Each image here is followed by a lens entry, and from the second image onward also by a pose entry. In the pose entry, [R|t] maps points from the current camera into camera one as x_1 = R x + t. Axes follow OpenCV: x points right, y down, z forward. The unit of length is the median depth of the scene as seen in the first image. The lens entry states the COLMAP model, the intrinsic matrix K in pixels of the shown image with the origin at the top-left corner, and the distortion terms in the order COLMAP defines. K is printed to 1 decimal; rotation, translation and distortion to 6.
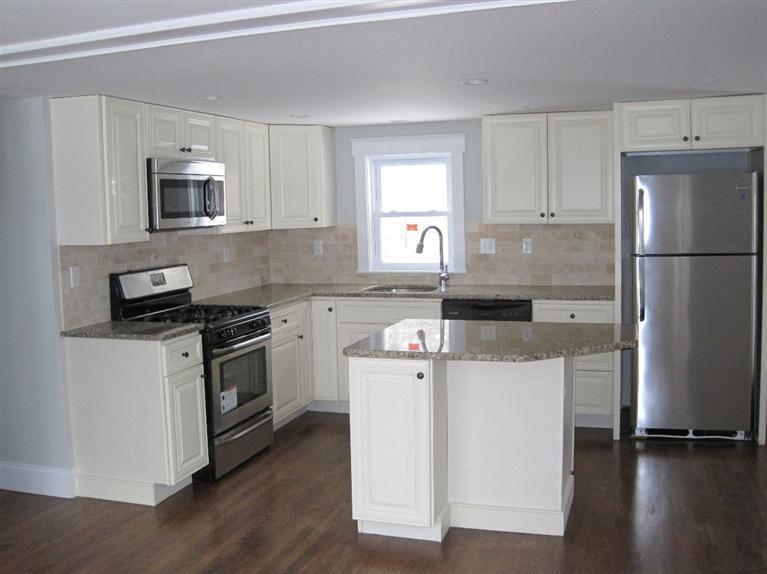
lens RADIAL K [[773.1, 0, 383.5], [0, 773.1, 287.0], [0, 0, 1]] dist [-0.179081, 0.243999]
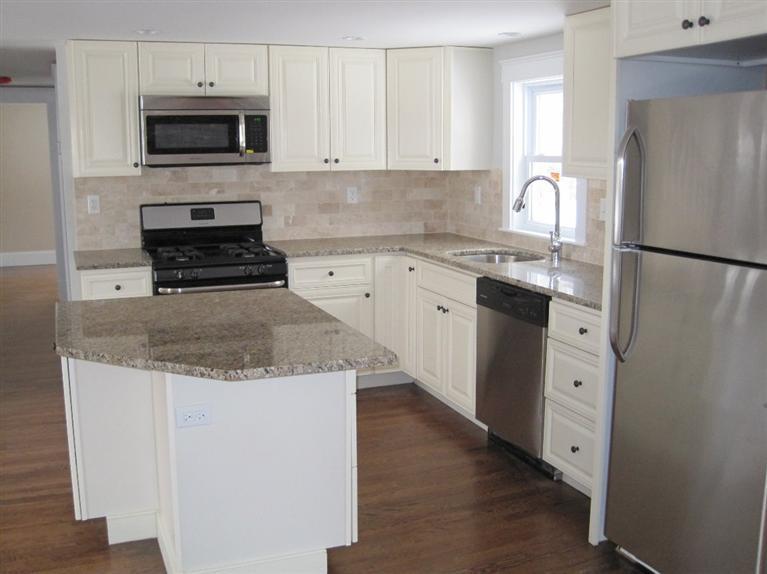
lens RADIAL K [[773.1, 0, 383.5], [0, 773.1, 287.0], [0, 0, 1]] dist [-0.179081, 0.243999]
pose [[0.661681, 0.154657, -0.733661, 0.515523], [-0.093577, 0.987879, 0.123851, -0.051182], [0.743923, -0.013296, 0.668133, 0.407123]]
